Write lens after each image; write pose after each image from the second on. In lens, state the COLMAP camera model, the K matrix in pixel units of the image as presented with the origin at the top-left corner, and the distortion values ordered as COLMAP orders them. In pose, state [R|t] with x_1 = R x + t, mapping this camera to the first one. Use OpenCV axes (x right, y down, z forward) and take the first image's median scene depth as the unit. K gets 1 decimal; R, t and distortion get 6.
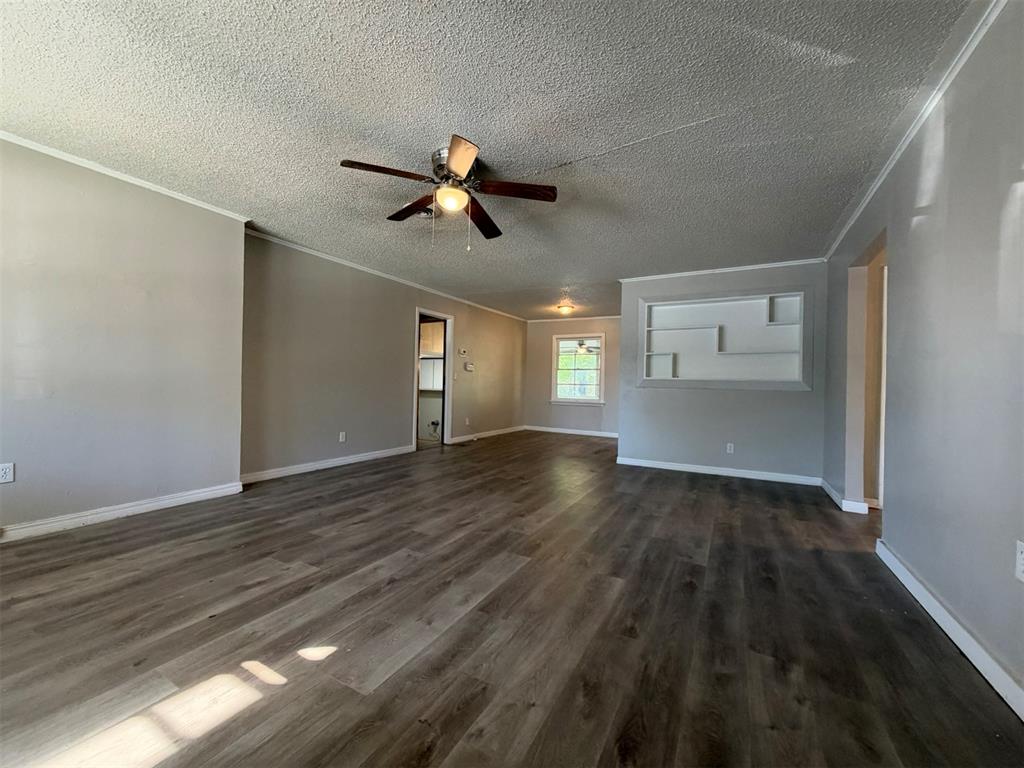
lens RADIAL K [[406.3, 0, 511.3], [0, 406.3, 381.9], [0, 0, 1]] dist [0.001606, -0.000059]
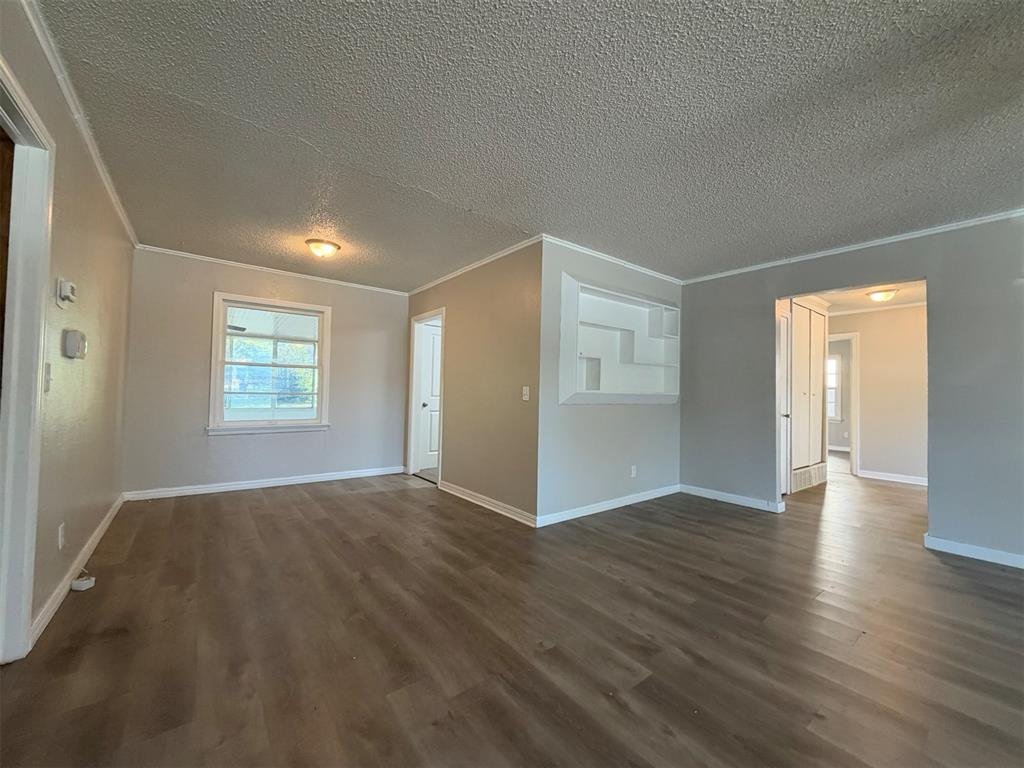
lens RADIAL K [[406.3, 0, 514.4], [0, 406.3, 386.7], [0, 0, 1]] dist [0.001606, -0.000059]
pose [[0.391457, 0.004764, 0.920184, -0.213198], [-0.018482, 0.999826, 0.002686, -0.010251], [-0.920011, -0.018058, 0.391477, 0.514515]]
